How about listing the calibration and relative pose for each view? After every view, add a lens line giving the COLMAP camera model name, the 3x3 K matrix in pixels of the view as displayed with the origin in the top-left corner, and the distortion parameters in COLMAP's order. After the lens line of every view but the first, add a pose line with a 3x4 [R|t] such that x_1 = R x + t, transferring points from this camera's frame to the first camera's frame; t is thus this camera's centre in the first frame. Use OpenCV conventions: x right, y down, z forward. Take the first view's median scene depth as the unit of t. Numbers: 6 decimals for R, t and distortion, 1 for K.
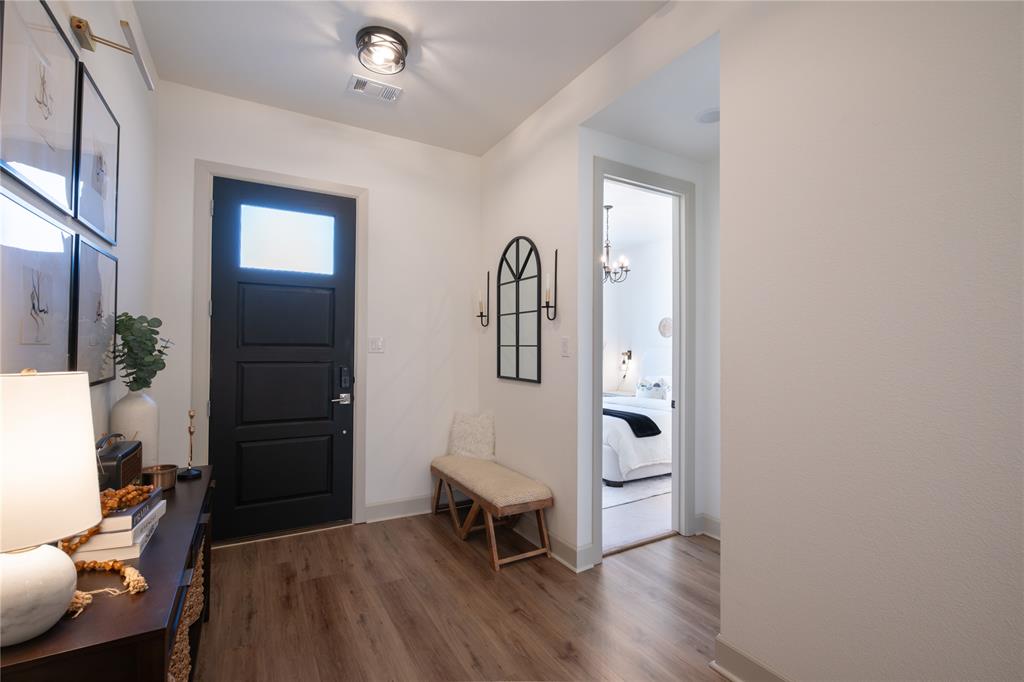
lens RADIAL K [[459.7, 0, 514.0], [0, 459.7, 343.2], [0, 0, 1]] dist [-0.010551, 0.003193]
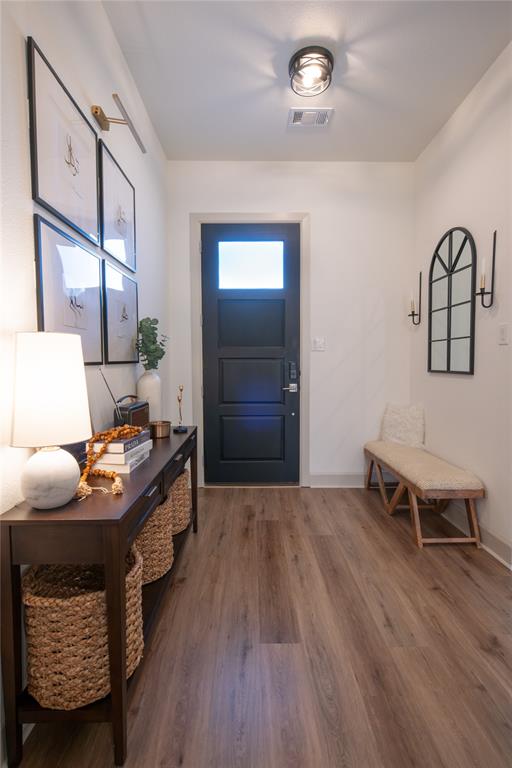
lens RADIAL K [[363.8, 0, 254.3], [0, 363.8, 383.9], [0, 0, 1]] dist [-0.003083, 0.002515]
pose [[0.869796, 0.017139, -0.493113, 0.040896], [0.016109, 0.997877, 0.063097, 0.060943], [0.493148, -0.062825, 0.867674, 0.108381]]
